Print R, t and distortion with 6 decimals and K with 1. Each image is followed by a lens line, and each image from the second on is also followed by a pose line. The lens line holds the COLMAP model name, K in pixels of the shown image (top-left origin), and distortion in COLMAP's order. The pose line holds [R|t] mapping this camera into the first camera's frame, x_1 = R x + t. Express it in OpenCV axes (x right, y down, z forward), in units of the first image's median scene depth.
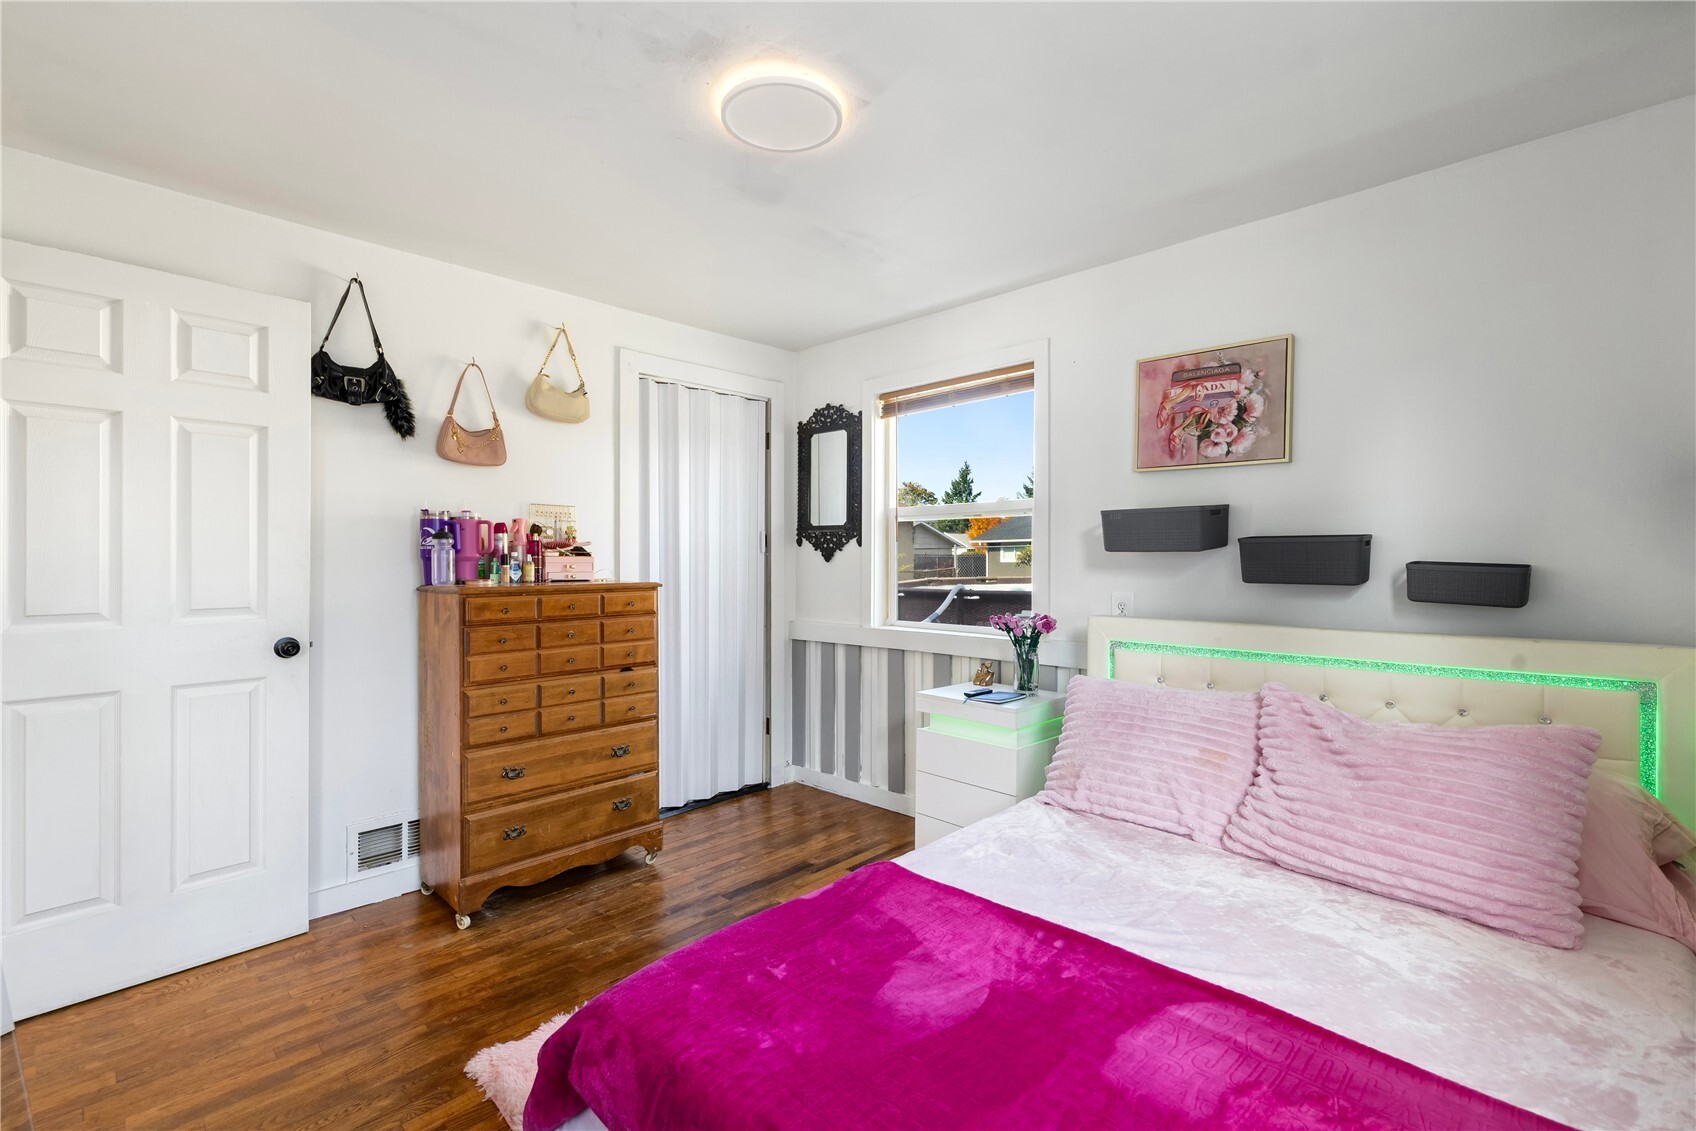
lens RADIAL K [[720.7, 0, 850.7], [0, 720.7, 557.7], [0, 0, 1]] dist [0.001903, -0.000378]
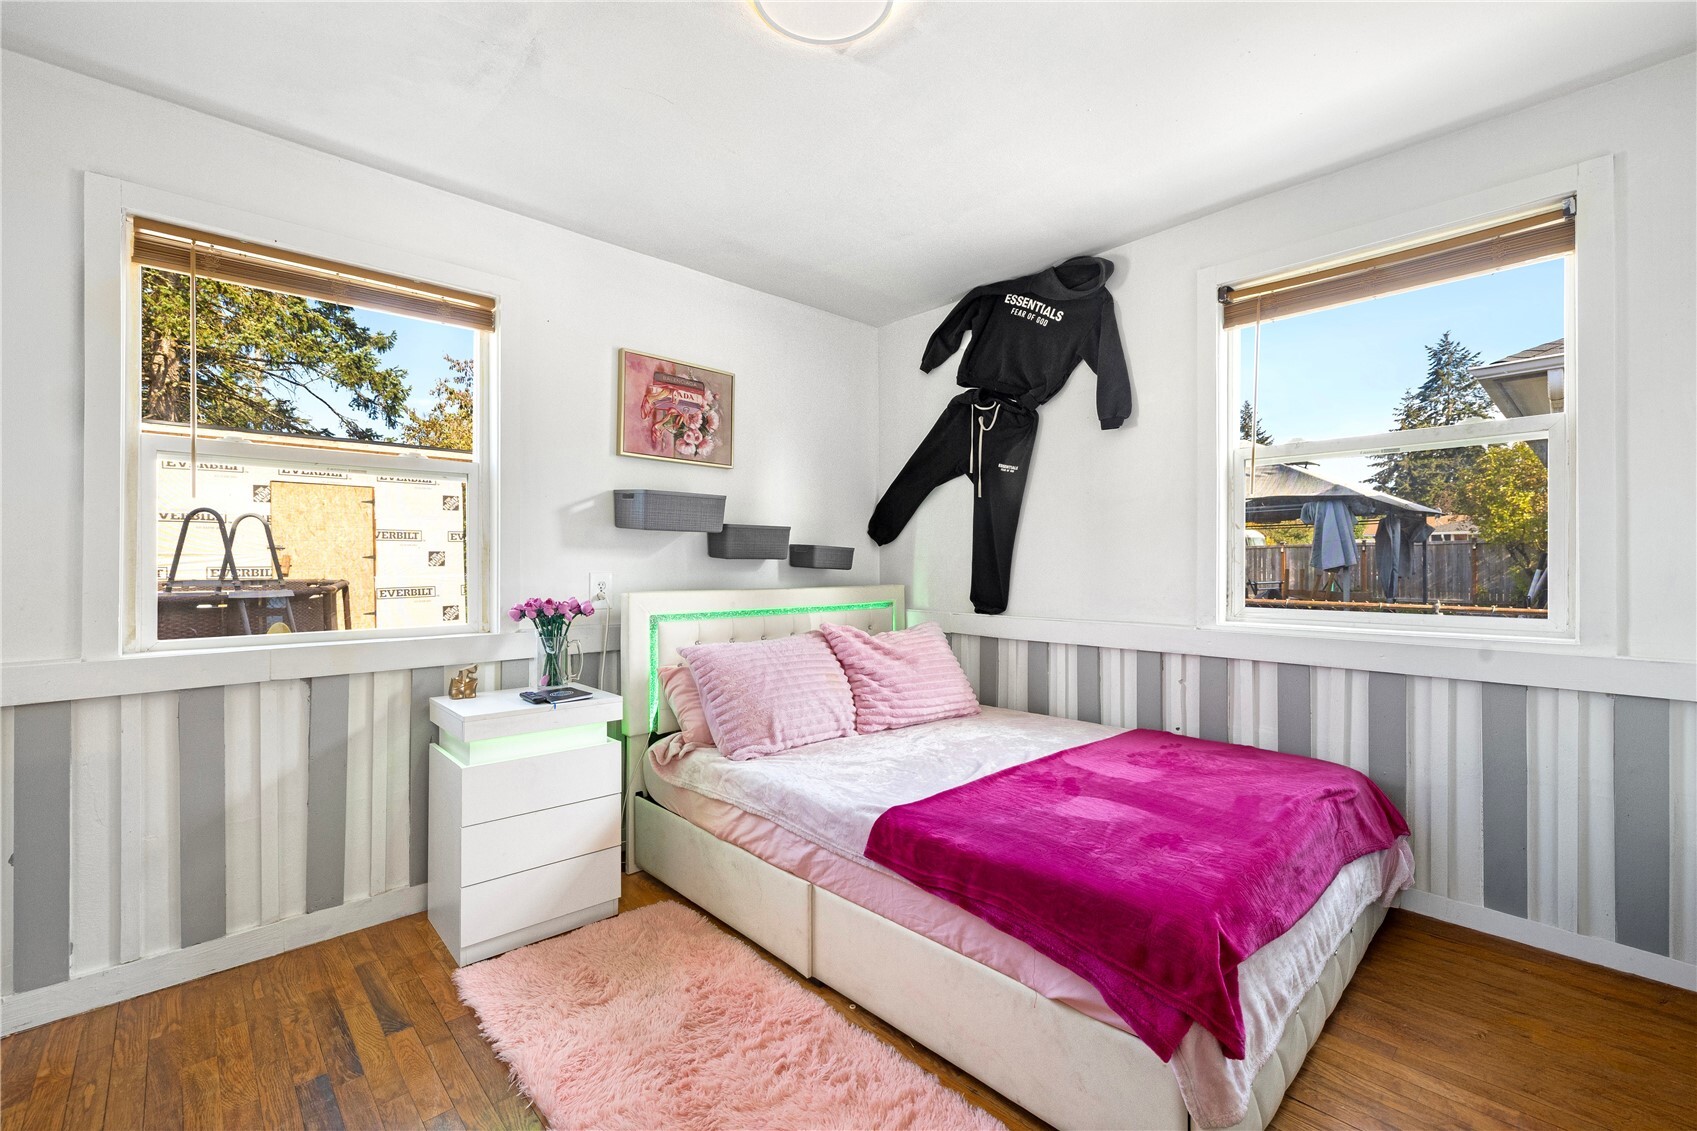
lens RADIAL K [[721.1, 0, 851.2], [0, 721.1, 557.7], [0, 0, 1]] dist [0.001903, -0.000378]
pose [[0.065677, 0.006715, 0.997818, -0.677308], [-0.003417, 0.999973, -0.006504, 0.038362], [-0.997835, -0.002982, 0.065698, 0.658012]]
